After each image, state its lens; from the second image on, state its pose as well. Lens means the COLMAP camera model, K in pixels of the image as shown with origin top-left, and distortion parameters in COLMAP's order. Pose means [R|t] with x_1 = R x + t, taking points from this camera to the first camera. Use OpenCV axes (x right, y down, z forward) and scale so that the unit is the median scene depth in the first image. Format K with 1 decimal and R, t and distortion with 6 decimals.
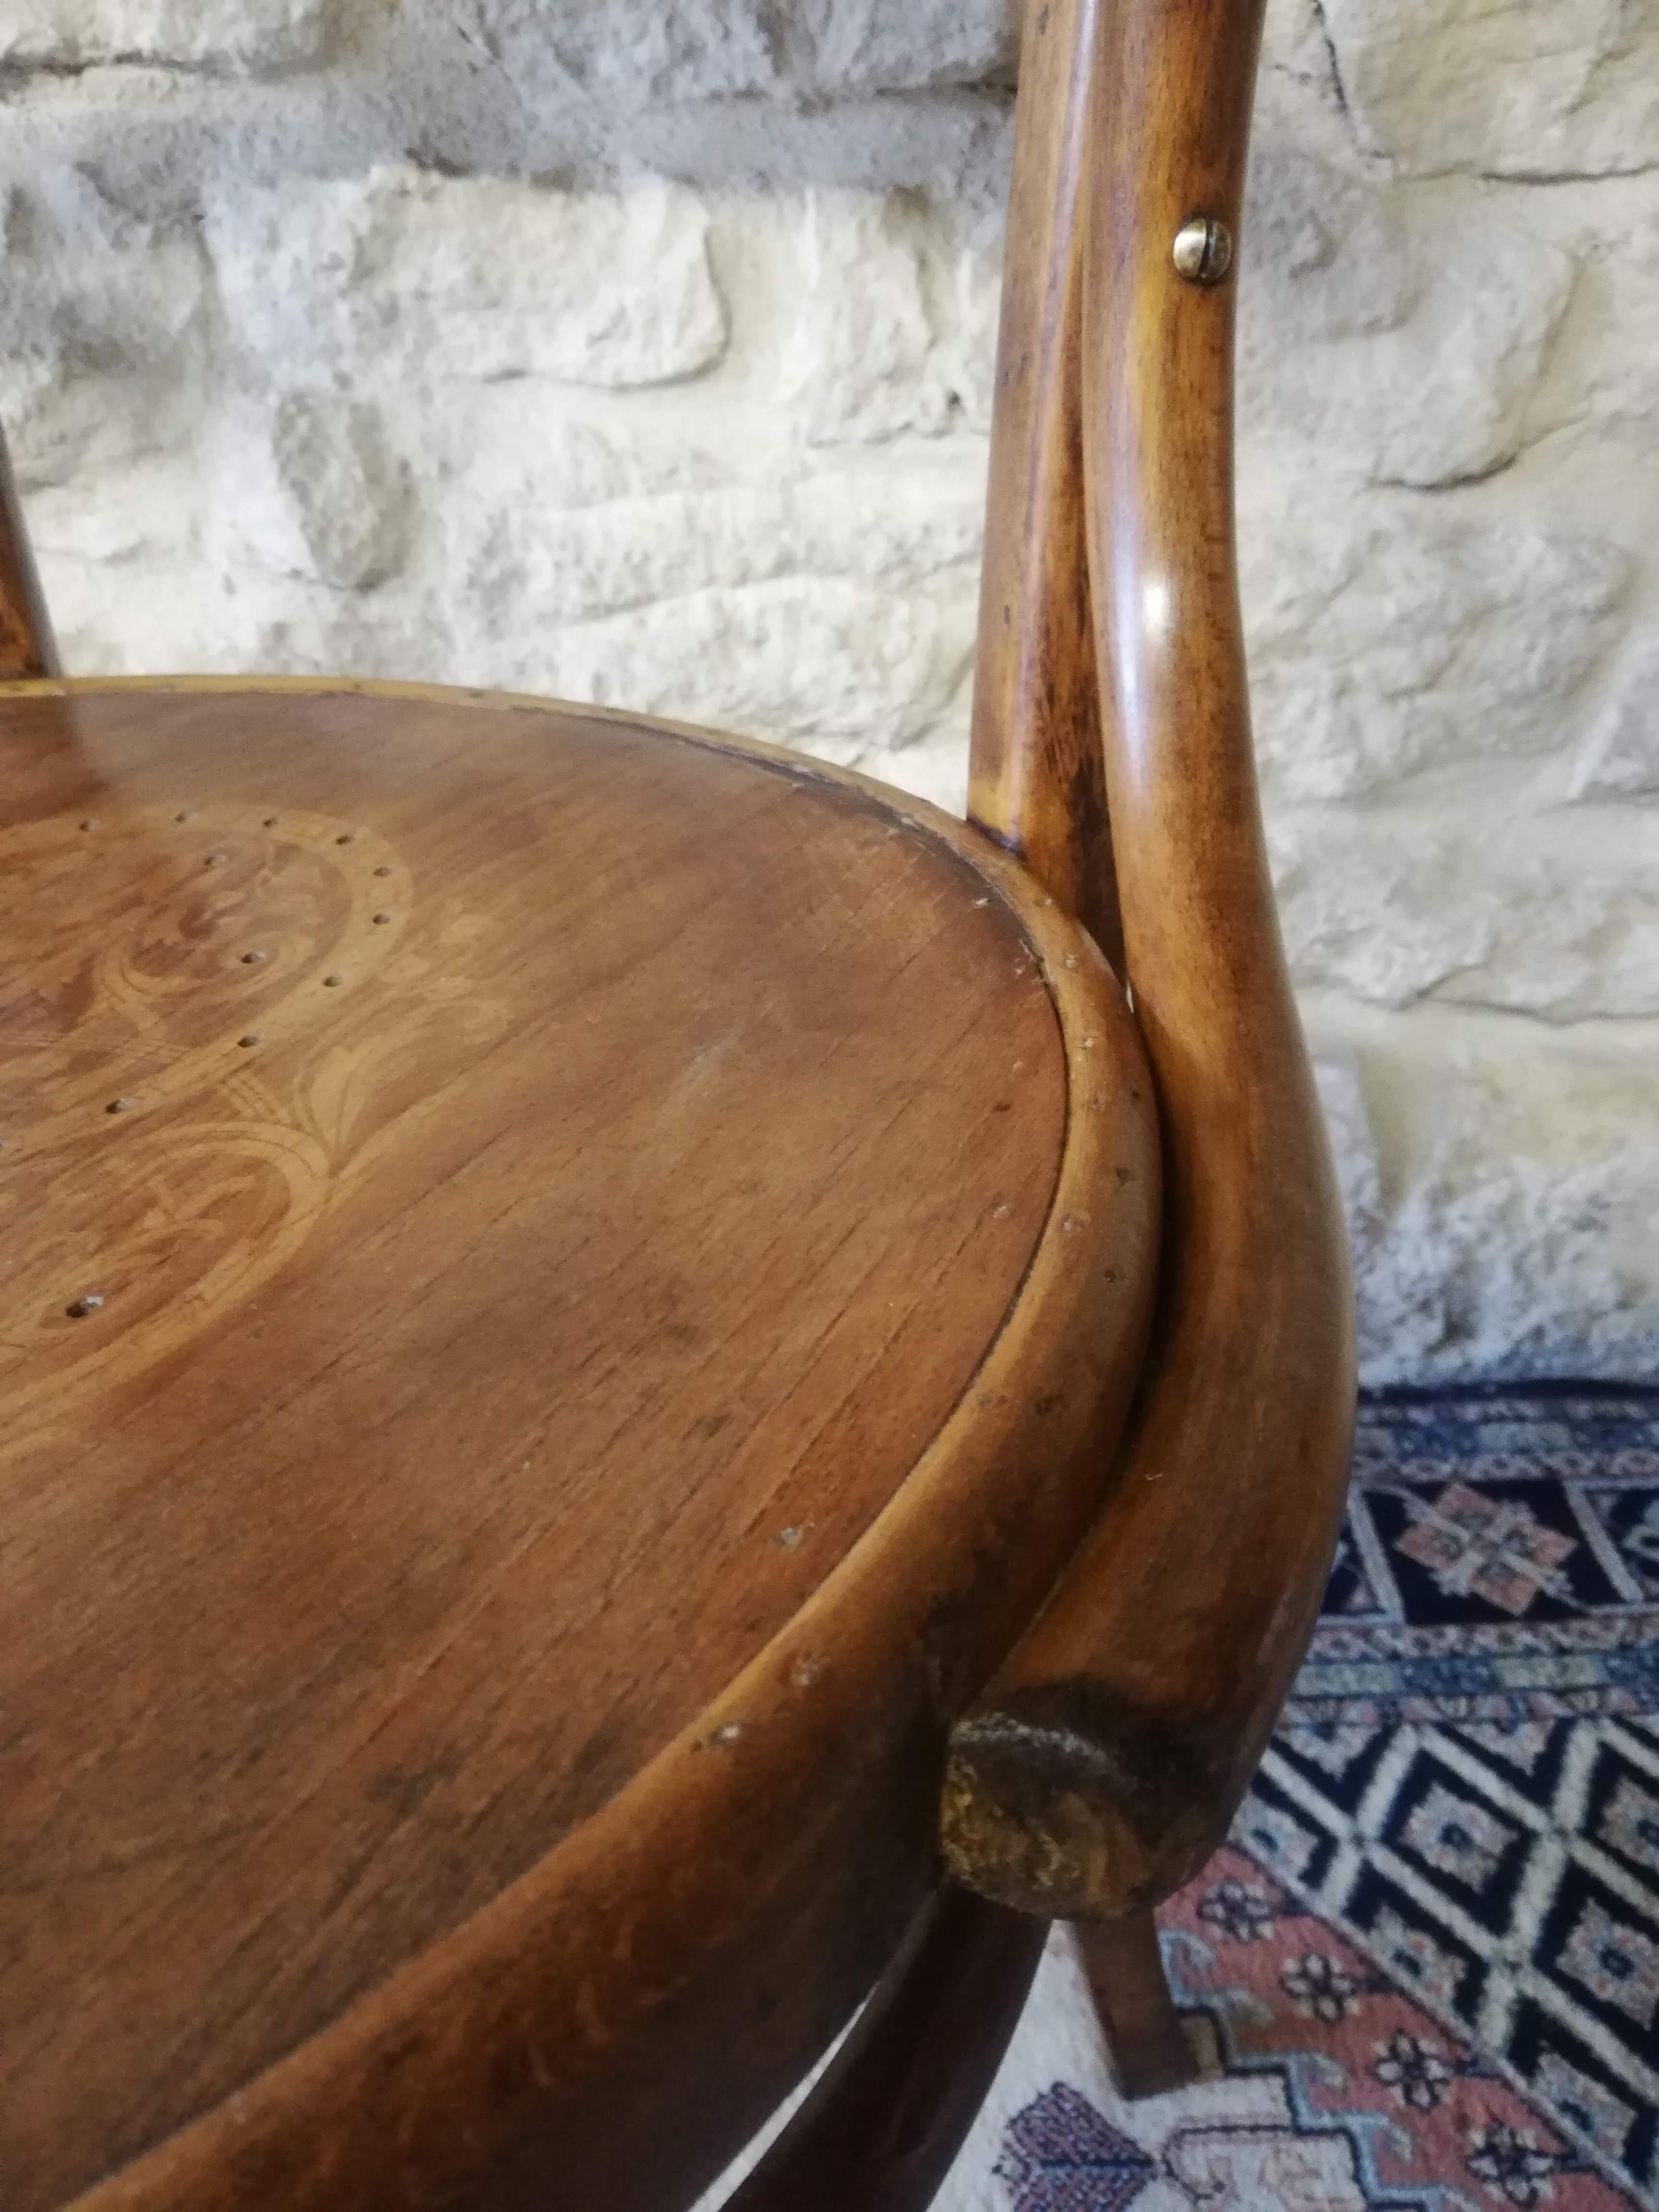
lens RADIAL K [[1712.8, 0, 842.5], [0, 1712.8, 1120.1], [0, 0, 1]] dist [0.043504, -0.075054]
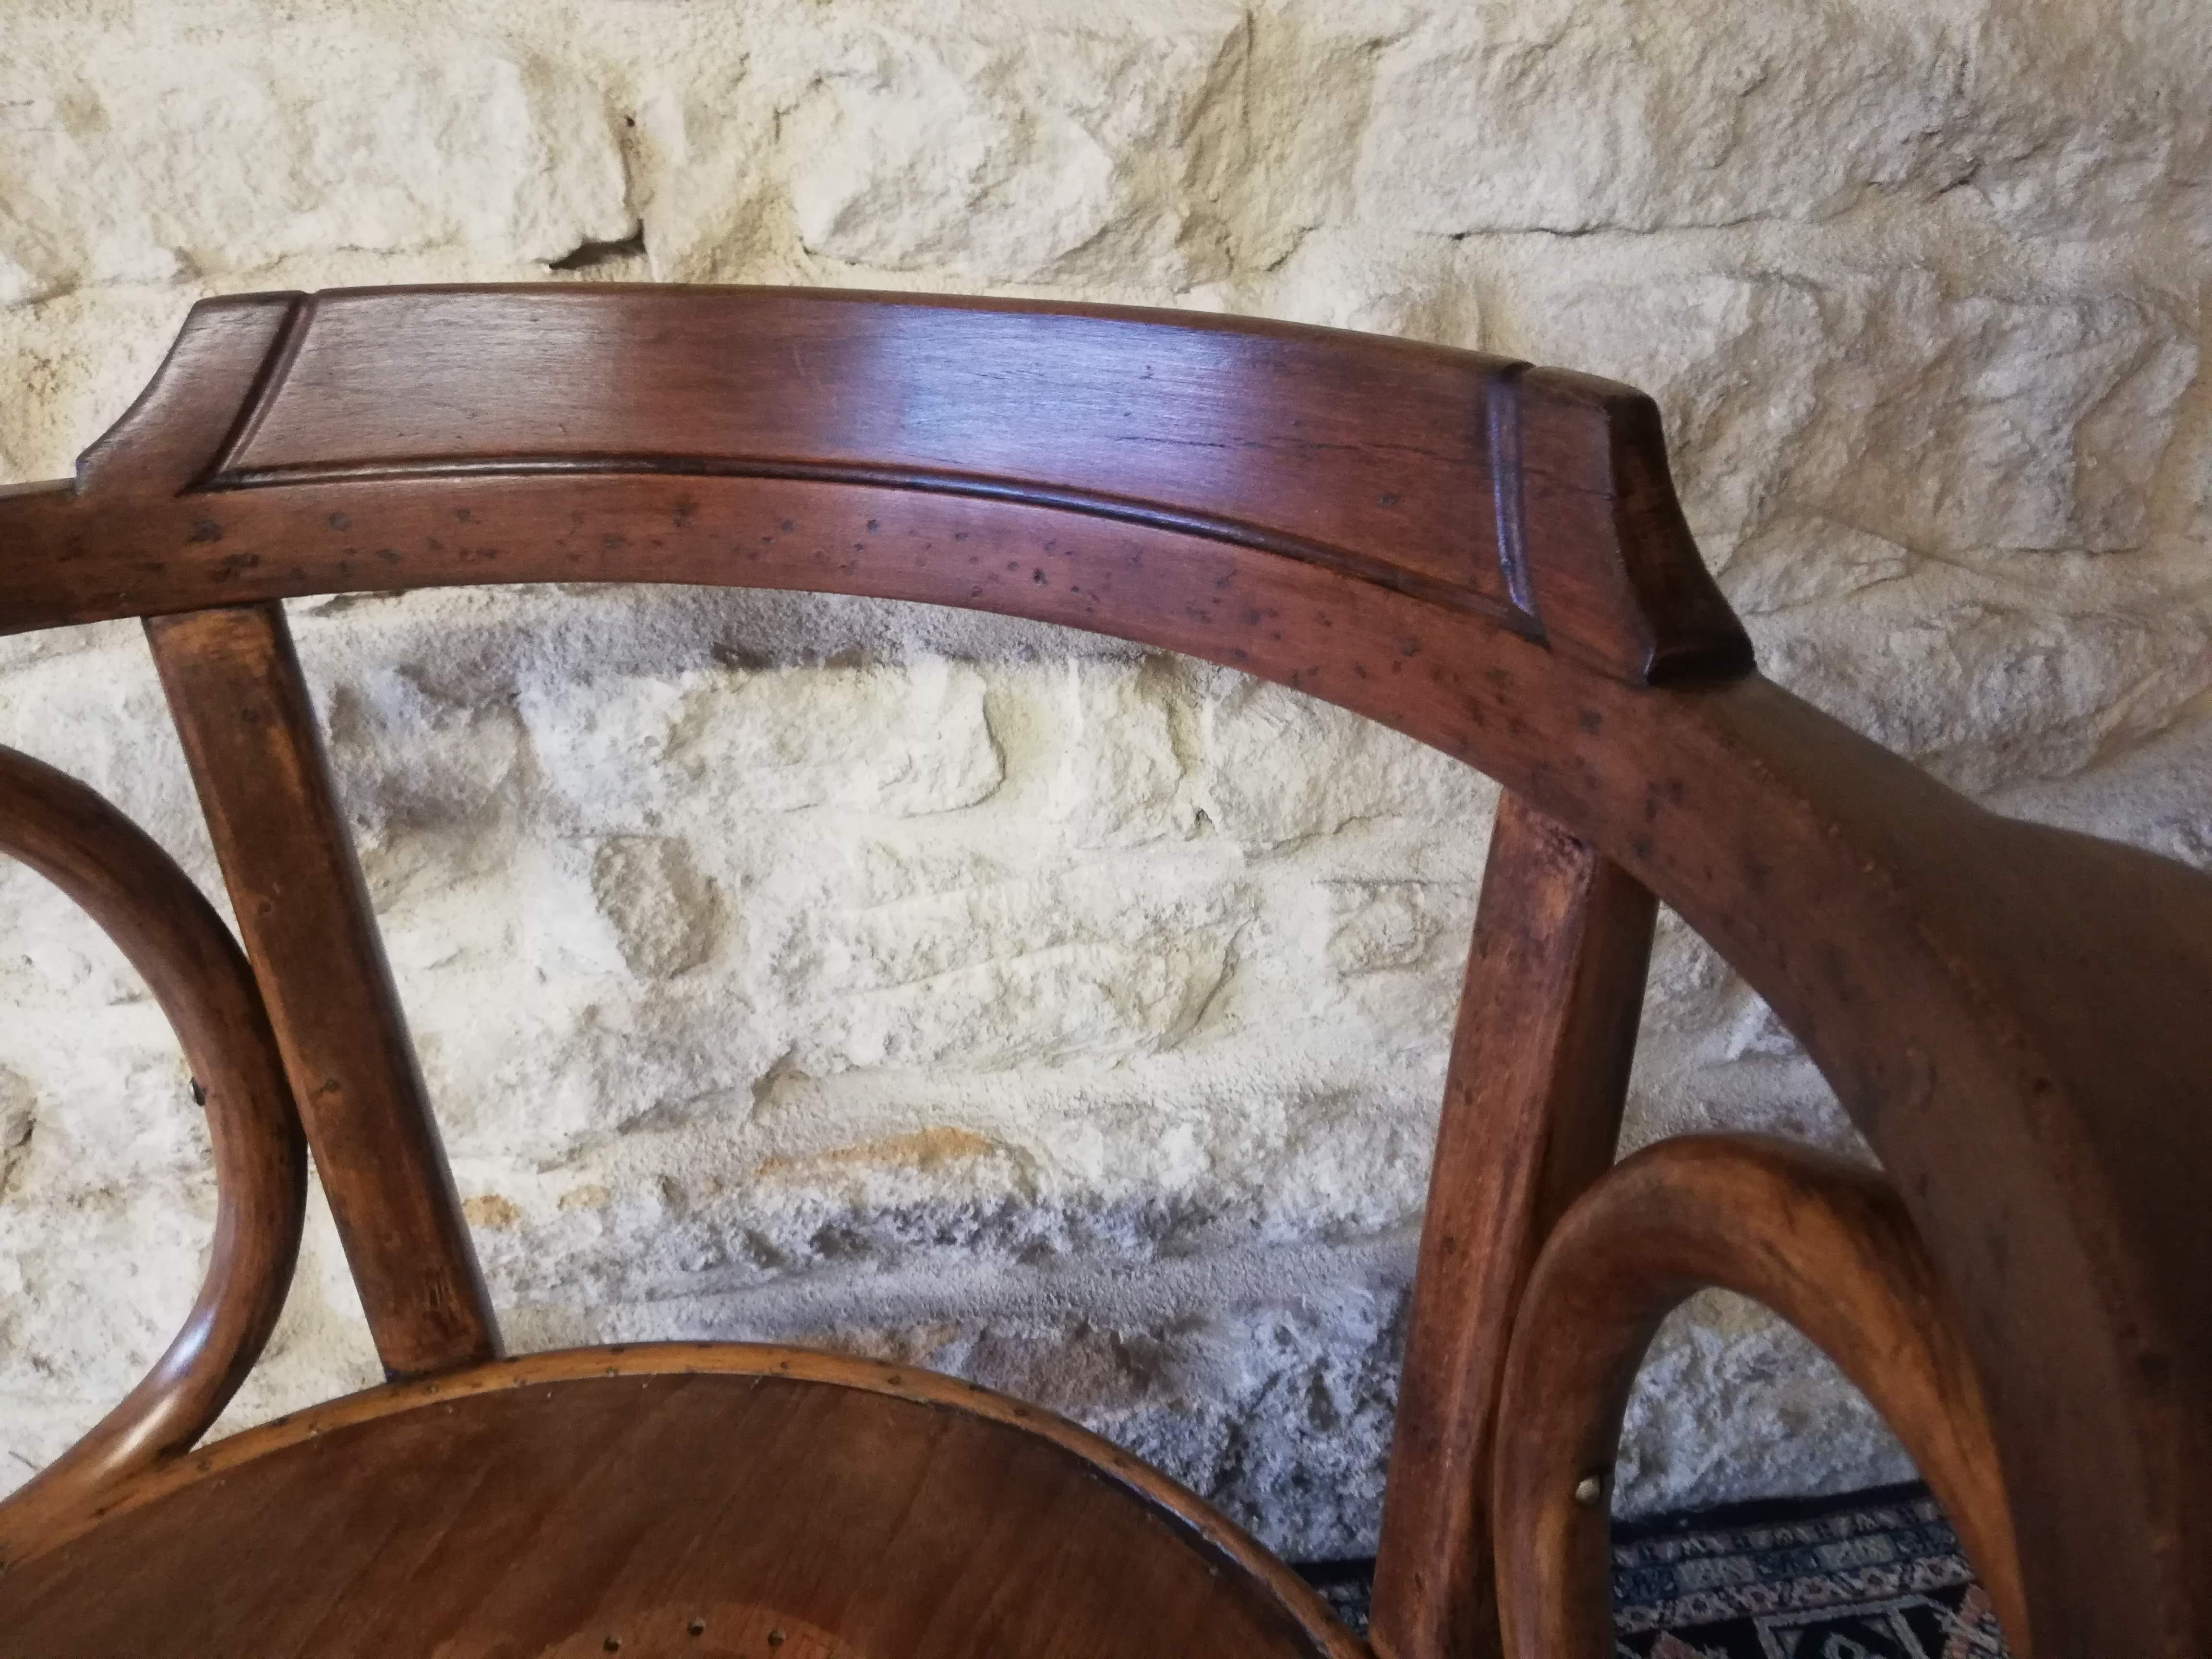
lens RADIAL K [[1712.8, 0, 1124.4], [0, 1712.8, 851.8], [0, 0, 1]] dist [0.043504, -0.075054]
pose [[0.992980, -0.059173, 0.102420, -0.101840], [0.059125, 0.998244, 0.003503, -0.388094], [-0.102448, 0.002577, 0.994735, -0.122357]]
